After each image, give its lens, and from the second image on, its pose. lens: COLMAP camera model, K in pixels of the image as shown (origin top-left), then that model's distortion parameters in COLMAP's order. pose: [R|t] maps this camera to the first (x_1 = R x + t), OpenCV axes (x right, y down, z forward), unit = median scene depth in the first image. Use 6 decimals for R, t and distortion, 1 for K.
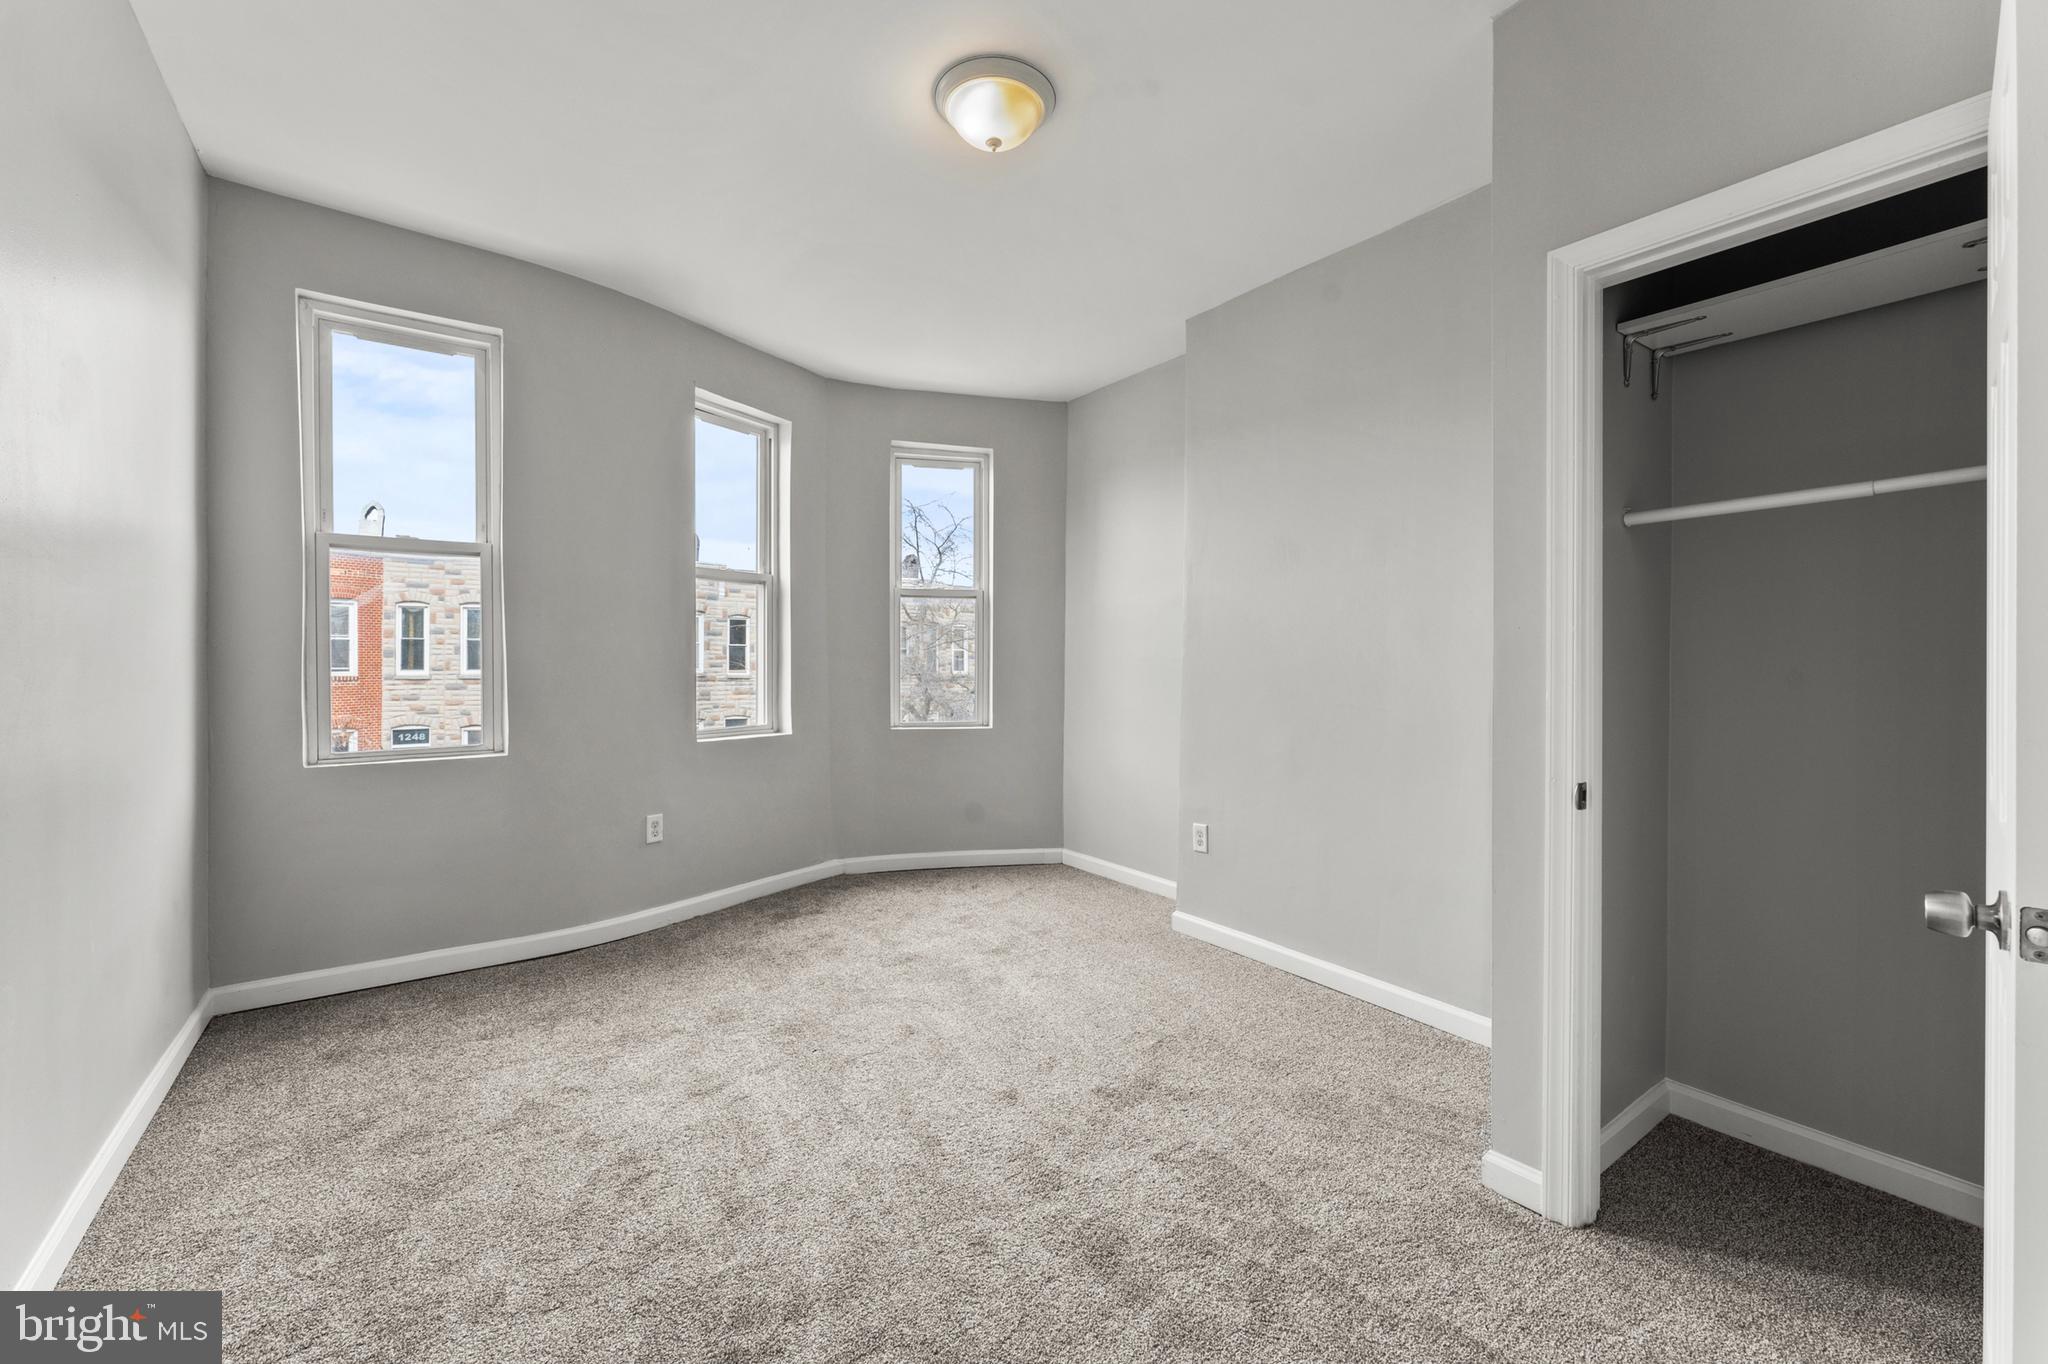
lens RADIAL K [[827.4, 0, 1010.6], [0, 827.4, 667.5], [0, 0, 1]] dist [0.001279, -0.000117]
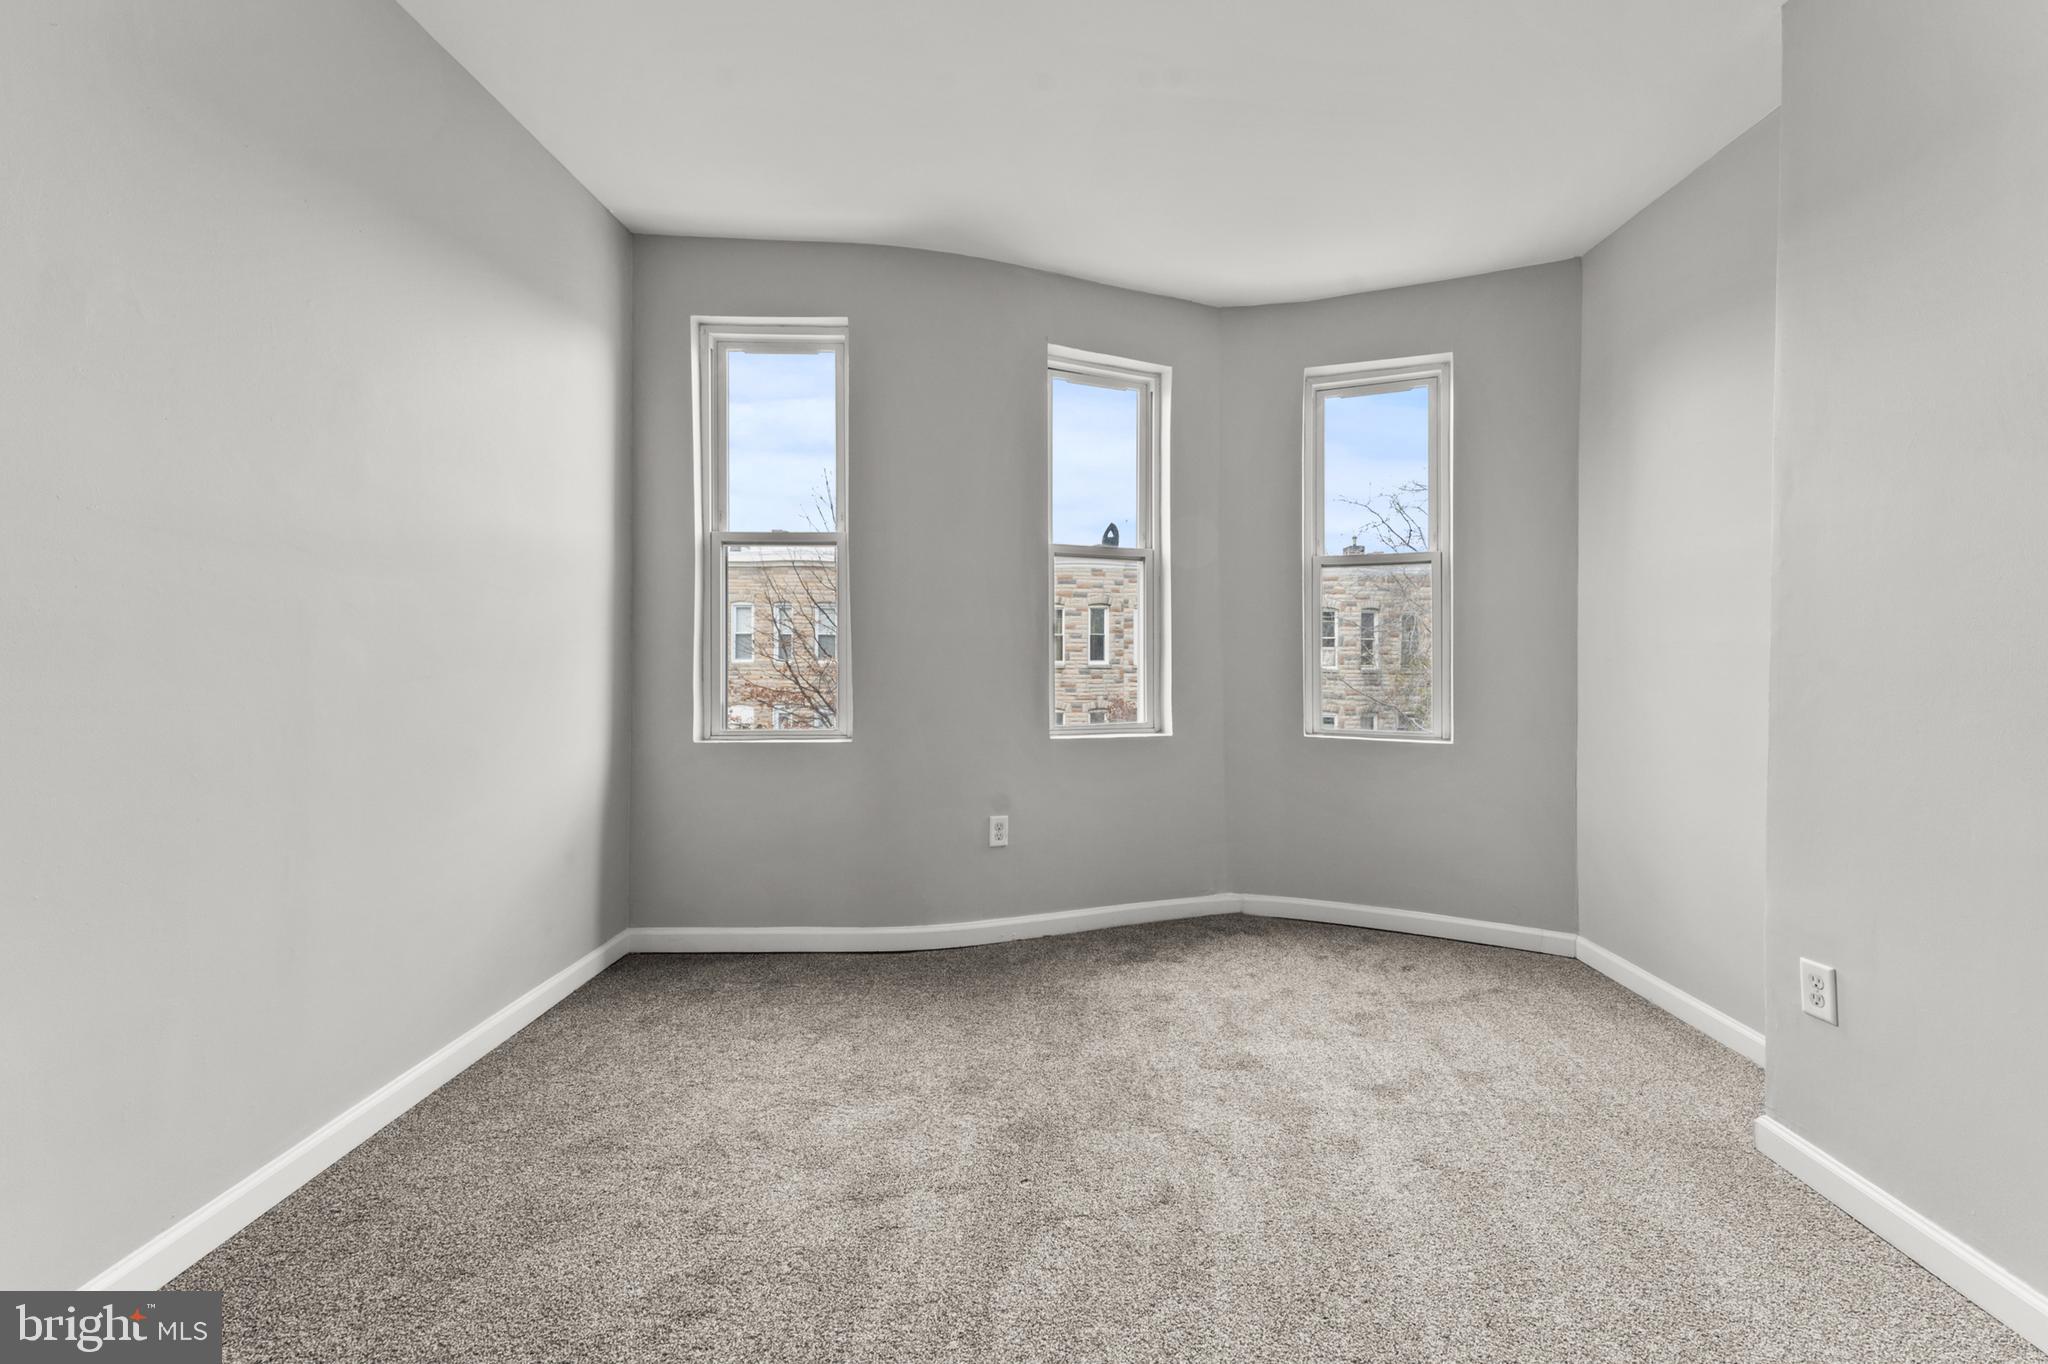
lens RADIAL K [[832.1, 0, 1032.8], [0, 832.1, 643.7], [0, 0, 1]] dist [0.030261, -0.000058]
pose [[0.815361, -0.003829, -0.578941, 0.144436], [-0.008034, 0.999807, -0.017928, 0.003876], [0.578898, 0.019269, 0.815172, 0.285816]]
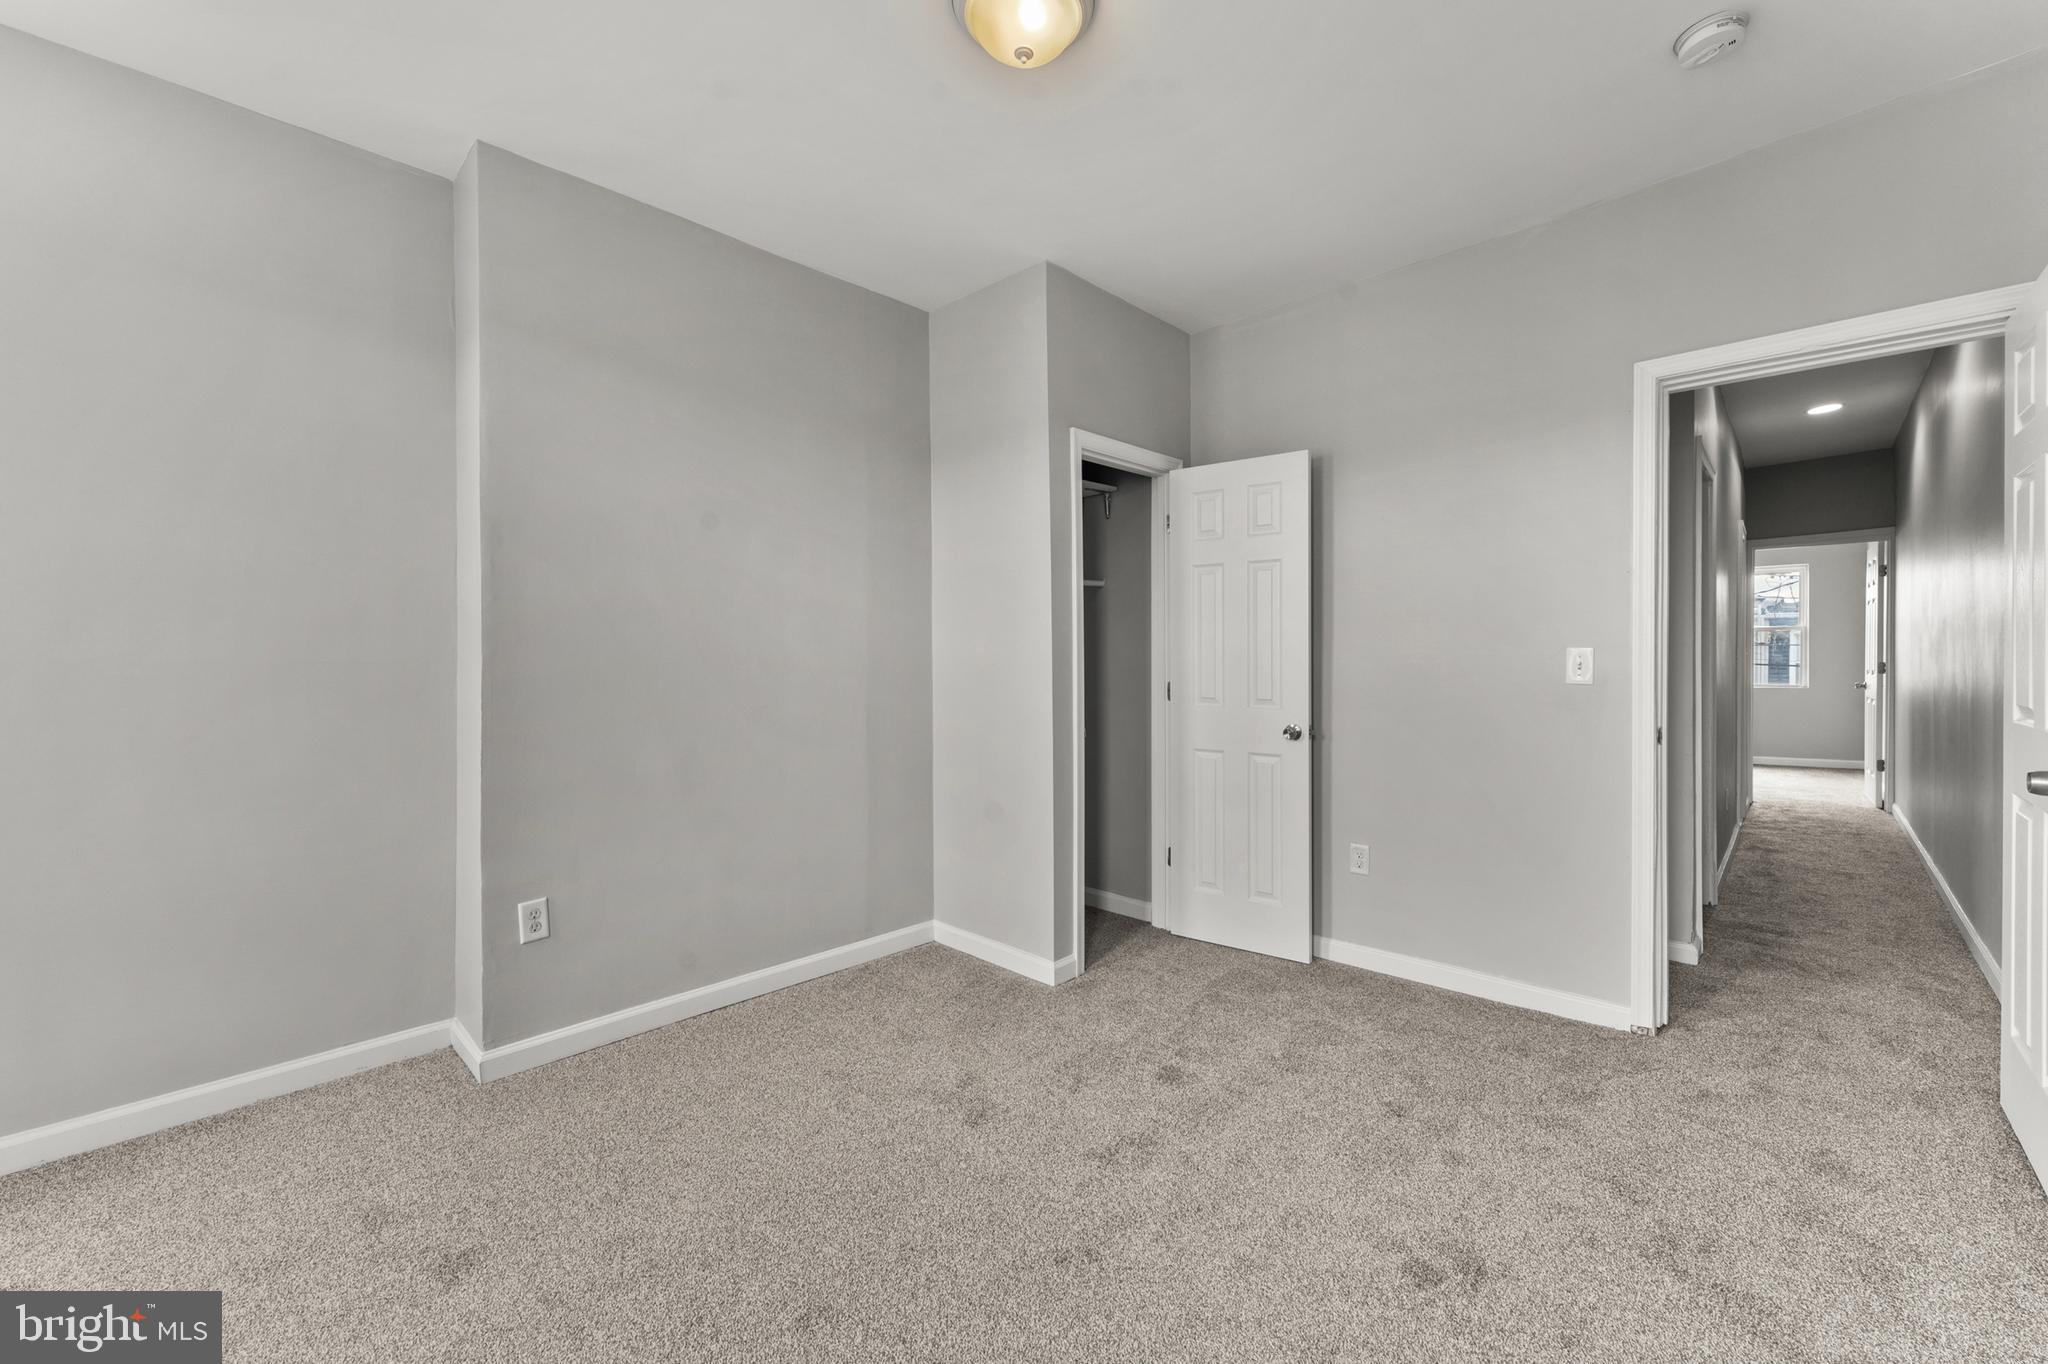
lens RADIAL K [[837.6, 0, 1026.5], [0, 837.6, 668.4], [0, 0, 1]] dist [0.000860, 0.000045]
pose [[-0.201140, -0.013563, 0.979469, -0.552545], [0.014654, 0.999751, 0.016854, -0.011246], [-0.979453, 0.017743, -0.200891, 0.753340]]
